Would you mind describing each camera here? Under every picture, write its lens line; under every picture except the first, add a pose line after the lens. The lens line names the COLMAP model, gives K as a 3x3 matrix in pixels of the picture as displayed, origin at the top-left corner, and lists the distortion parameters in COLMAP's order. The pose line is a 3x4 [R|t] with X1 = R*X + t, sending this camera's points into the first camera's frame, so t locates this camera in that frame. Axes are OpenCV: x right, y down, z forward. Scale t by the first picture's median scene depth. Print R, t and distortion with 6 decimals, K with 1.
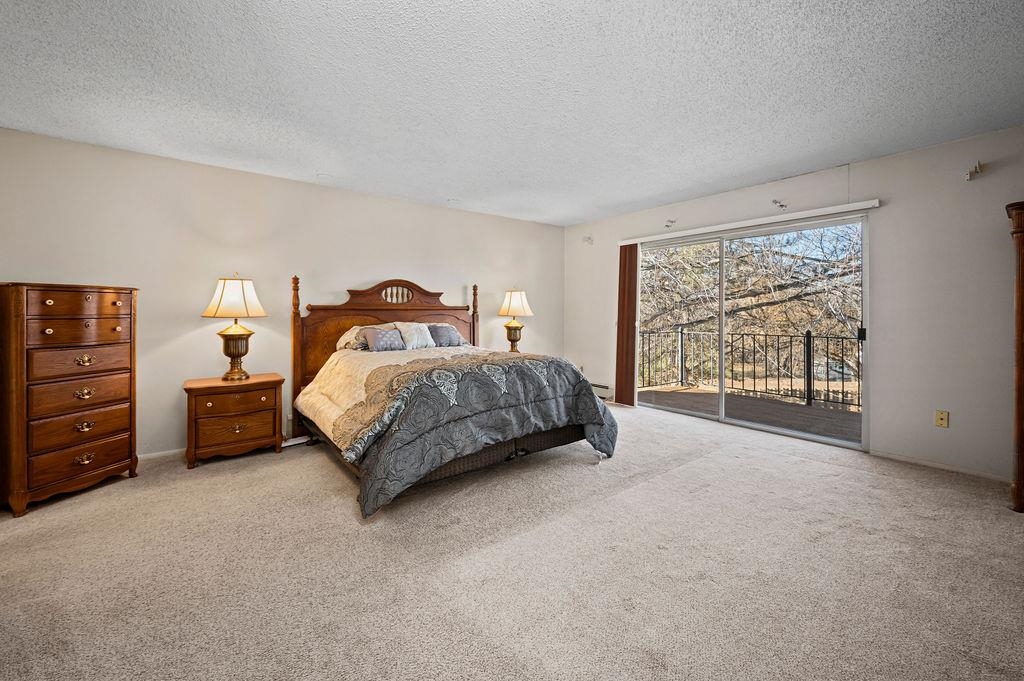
lens RADIAL K [[413.4, 0, 512.3], [0, 413.4, 315.0], [0, 0, 1]] dist [-0.008926, 0.000204]
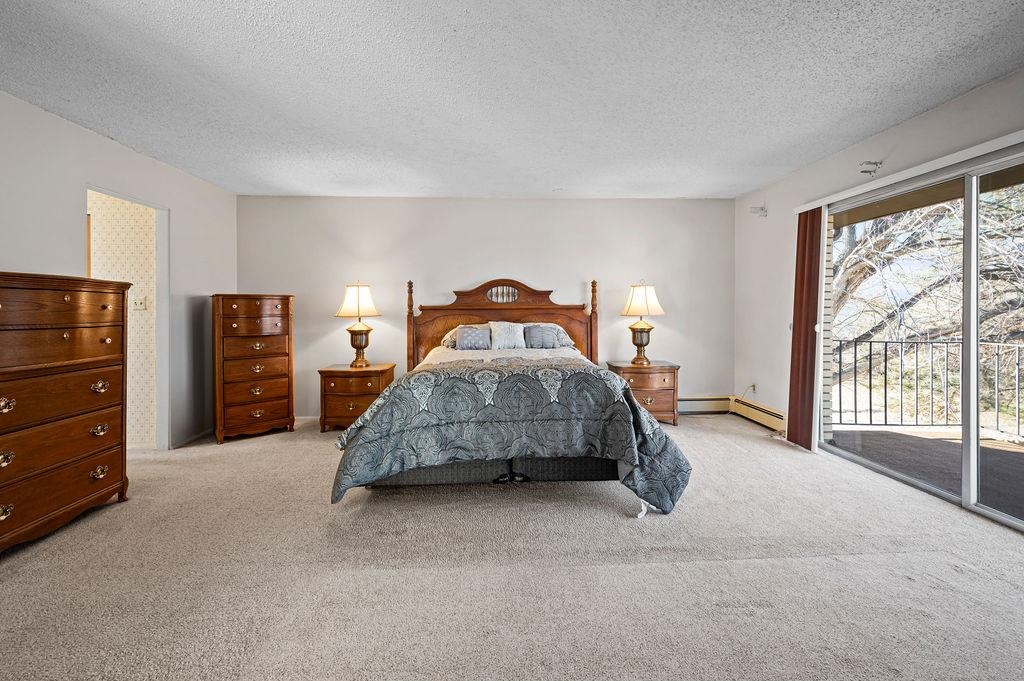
lens RADIAL K [[413.4, 0, 512.3], [0, 413.4, 315.0], [0, 0, 1]] dist [-0.008926, 0.000204]
pose [[0.813522, 0.001121, -0.581533, 0.370438], [0.000729, 0.999995, 0.002947, -0.001824], [0.581533, -0.002821, 0.813518, 0.225635]]
